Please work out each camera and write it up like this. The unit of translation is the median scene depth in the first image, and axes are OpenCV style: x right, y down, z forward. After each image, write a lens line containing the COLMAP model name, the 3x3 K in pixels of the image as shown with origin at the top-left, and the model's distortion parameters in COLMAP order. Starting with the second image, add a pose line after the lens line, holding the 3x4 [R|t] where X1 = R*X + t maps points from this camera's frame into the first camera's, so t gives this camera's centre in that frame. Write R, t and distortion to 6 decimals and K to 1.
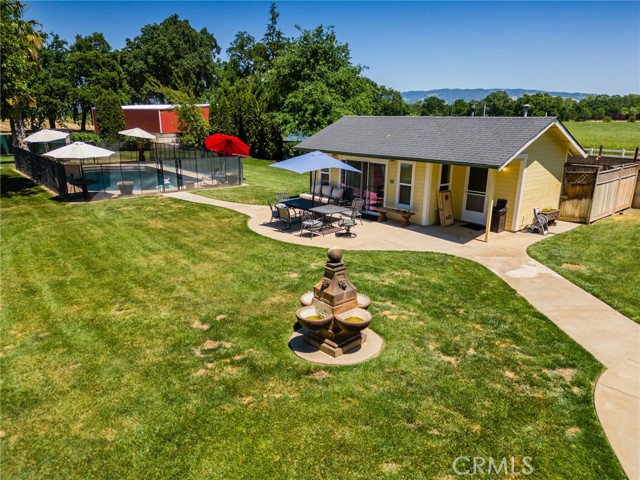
lens RADIAL K [[447.4, 0, 318.8], [0, 447.4, 239.4], [0, 0, 1]] dist [0.066558, -0.060832]
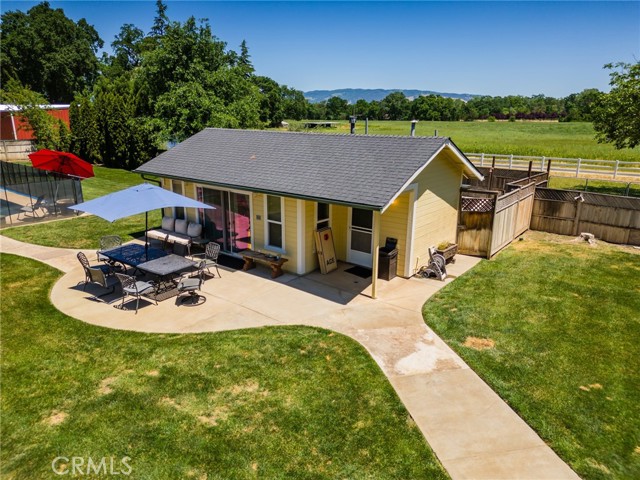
lens RADIAL K [[447.4, 0, 318.8], [0, 447.4, 239.4], [0, 0, 1]] dist [0.066558, -0.060832]
pose [[0.980576, -0.053888, 0.188590, 0.116965], [0.053404, 0.998544, 0.007649, -0.090936], [-0.188727, 0.002571, 0.982026, 0.220244]]
